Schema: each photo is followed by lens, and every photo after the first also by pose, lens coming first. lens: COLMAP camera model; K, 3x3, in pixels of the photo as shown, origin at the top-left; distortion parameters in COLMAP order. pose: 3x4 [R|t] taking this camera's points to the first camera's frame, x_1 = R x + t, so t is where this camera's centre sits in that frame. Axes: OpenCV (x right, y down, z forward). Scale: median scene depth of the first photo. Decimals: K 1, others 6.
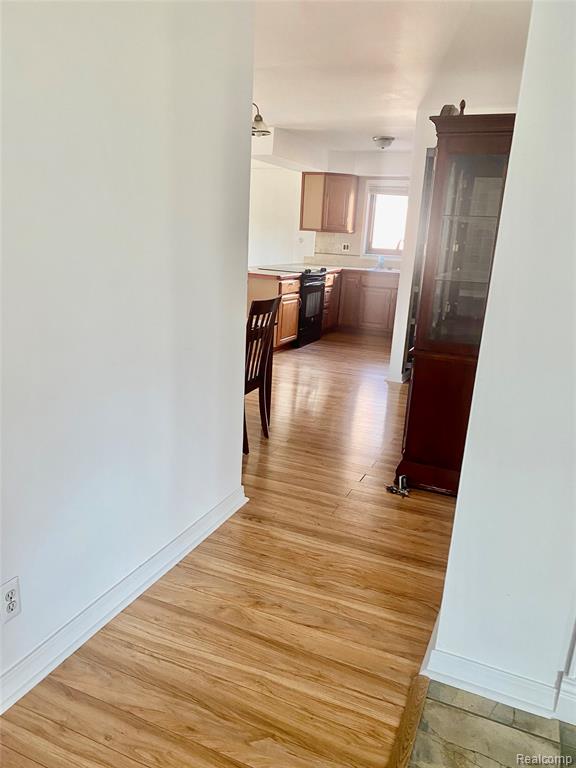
lens RADIAL K [[587.9, 0, 289.4], [0, 587.9, 388.6], [0, 0, 1]] dist [0.042885, -0.030913]
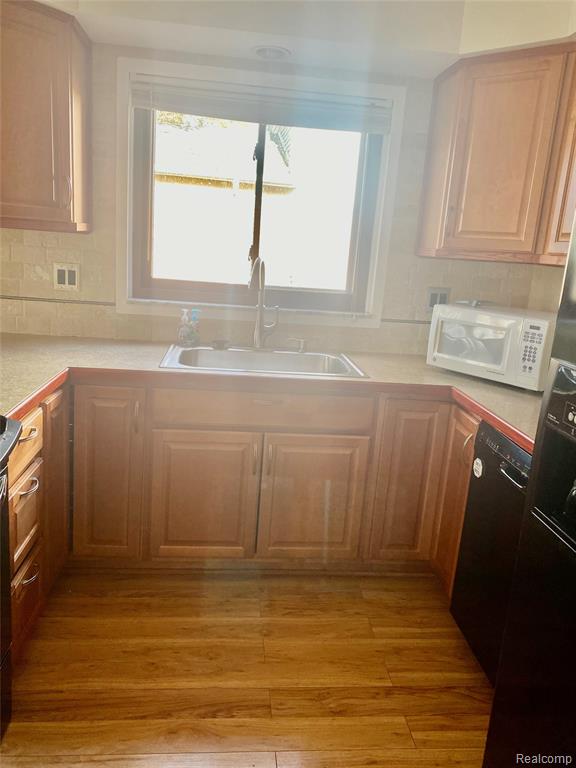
lens RADIAL K [[587.9, 0, 290.8], [0, 587.9, 375.5], [0, 0, 1]] dist [0.042885, -0.030913]
pose [[0.875782, -0.092832, 0.473696, 0.049469], [0.102763, 0.994694, 0.004942, -0.185874], [-0.471641, 0.044350, 0.880675, 0.704169]]
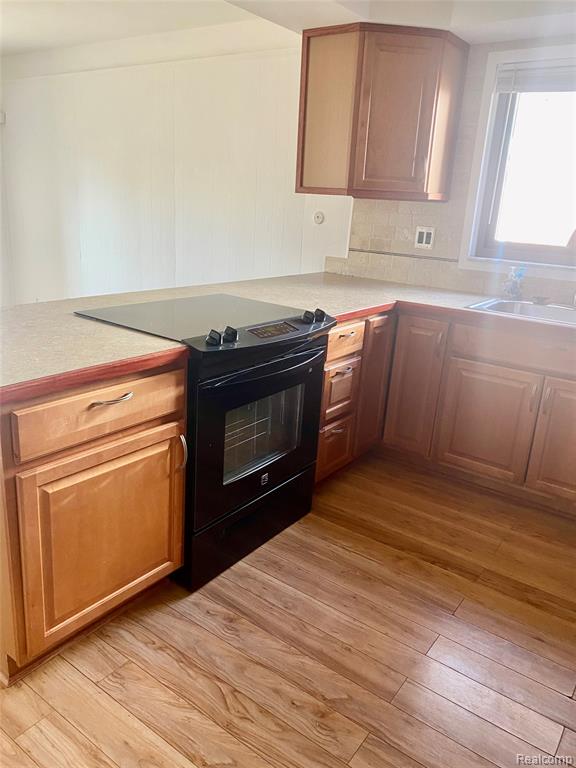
lens RADIAL K [[587.9, 0, 286.9], [0, 587.9, 365.7], [0, 0, 1]] dist [0.042885, -0.030913]
pose [[0.976556, 0.062708, -0.205930, 0.097313], [-0.062906, 0.998004, 0.005594, -0.157980], [0.205869, 0.007491, 0.978551, 0.624712]]
